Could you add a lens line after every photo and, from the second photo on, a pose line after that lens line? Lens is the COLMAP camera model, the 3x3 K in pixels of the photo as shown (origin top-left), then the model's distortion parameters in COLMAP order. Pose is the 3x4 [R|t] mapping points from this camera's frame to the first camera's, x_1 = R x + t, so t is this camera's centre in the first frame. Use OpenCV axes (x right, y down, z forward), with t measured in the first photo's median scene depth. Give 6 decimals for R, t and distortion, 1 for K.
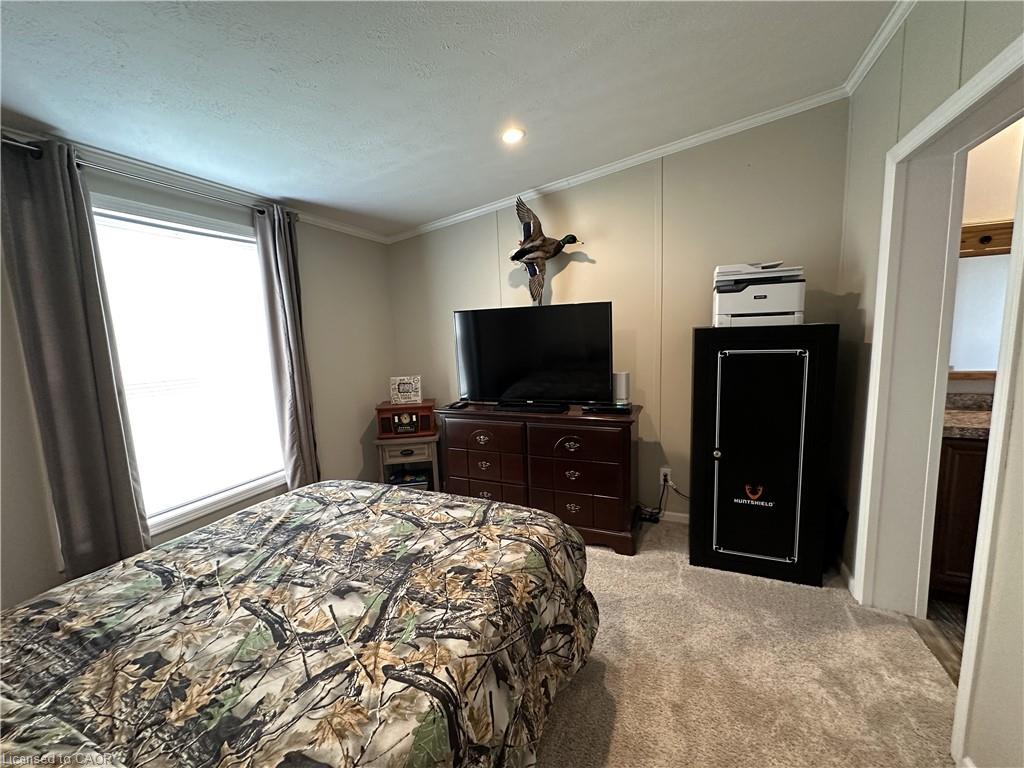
lens RADIAL K [[414.7, 0, 514.0], [0, 414.7, 384.6], [0, 0, 1]] dist [-0.002909, 0.001035]
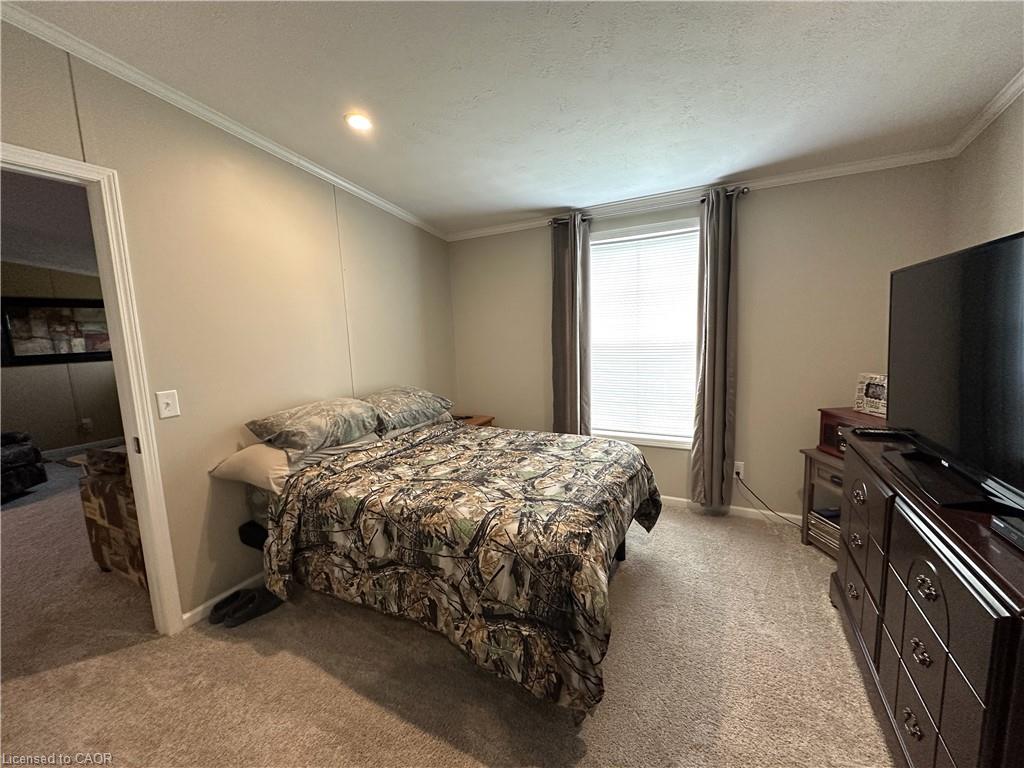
lens RADIAL K [[414.7, 0, 509.4], [0, 414.7, 384.0], [0, 0, 1]] dist [-0.002909, 0.001035]
pose [[-0.103987, 0.170809, -0.979801, 1.055040], [-0.088101, 0.979688, 0.180140, -0.169125], [0.990669, 0.105054, -0.086827, 1.140655]]
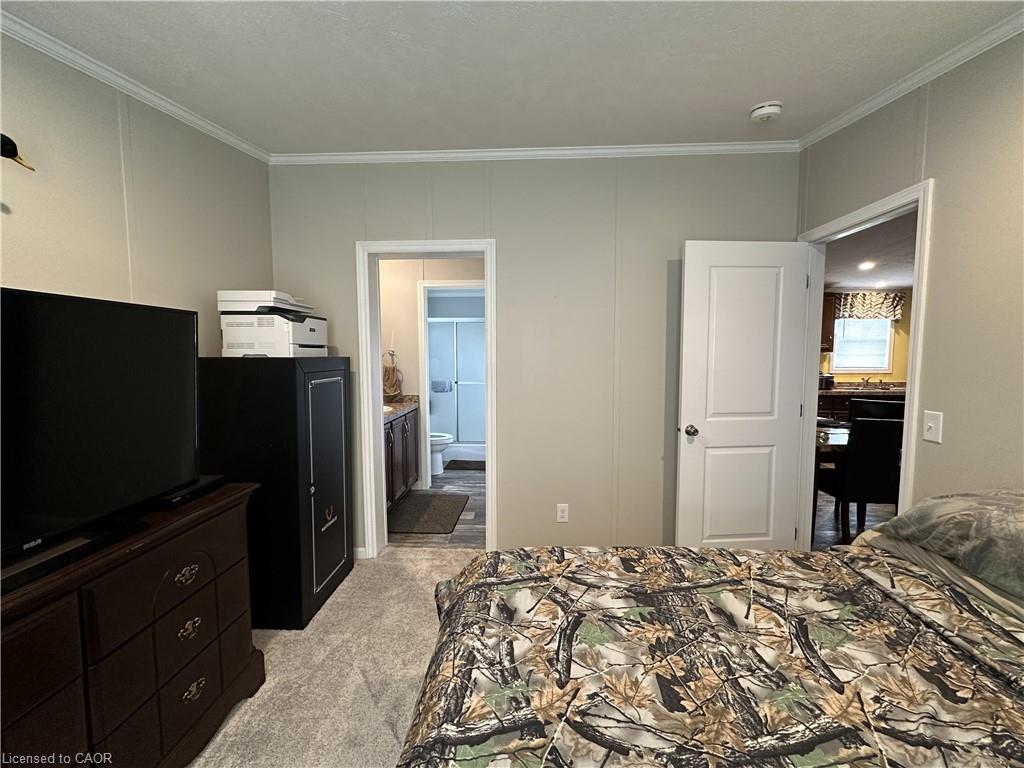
lens RADIAL K [[414.7, 0, 523.0], [0, 414.7, 388.4], [0, 0, 1]] dist [-0.002909, 0.001035]
pose [[-0.359089, -0.042433, 0.932338, -0.940558], [0.137011, 0.985746, 0.097633, -0.148417], [-0.923192, 0.162800, -0.348157, 1.425981]]
